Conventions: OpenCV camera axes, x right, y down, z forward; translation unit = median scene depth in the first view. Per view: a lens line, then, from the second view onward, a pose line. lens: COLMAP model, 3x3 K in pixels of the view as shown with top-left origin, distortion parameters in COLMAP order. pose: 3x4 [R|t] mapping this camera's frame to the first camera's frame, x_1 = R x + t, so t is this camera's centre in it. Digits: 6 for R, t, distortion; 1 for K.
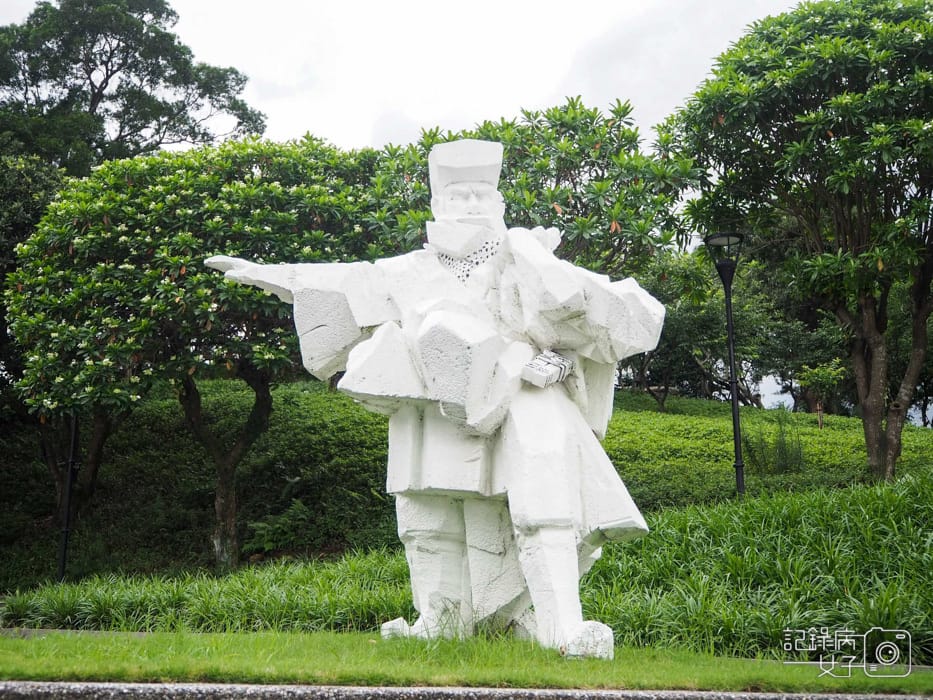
lens RADIAL K [[1140.4, 0, 467.3], [0, 1140.4, 350.9], [0, 0, 1]] dist [0.022931, 0.000000]
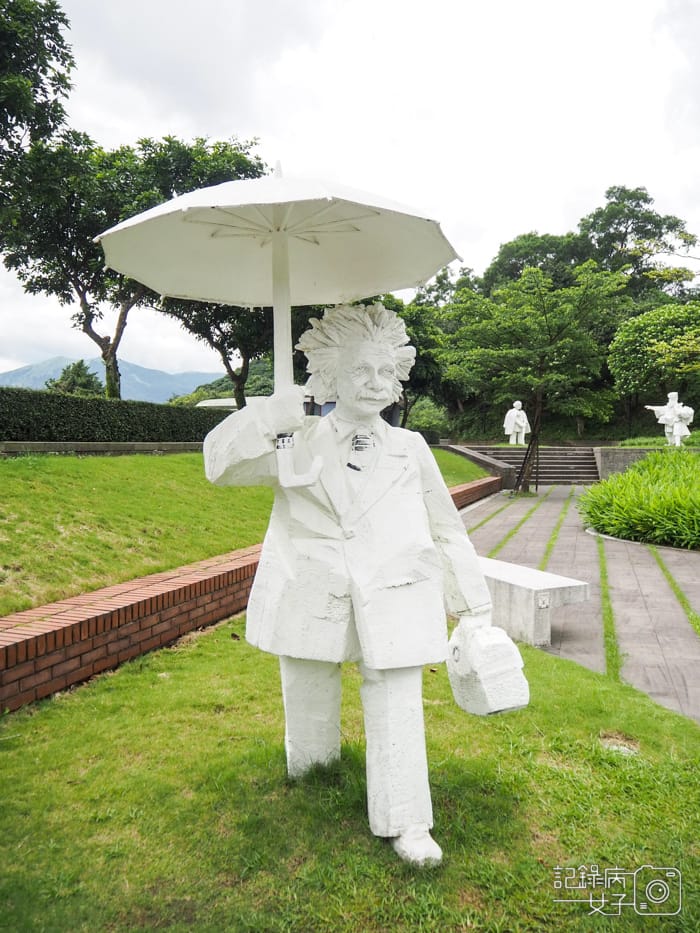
lens RADIAL K [[778.4, 0, 352.6], [0, 778.4, 465.6], [0, 0, 1]] dist [-0.033202, -0.013976]
pose [[0.781691, -0.006300, -0.623634, 0.549825], [0.160003, 0.968507, 0.190770, -0.358595], [0.602792, -0.248906, 0.758081, -1.590930]]
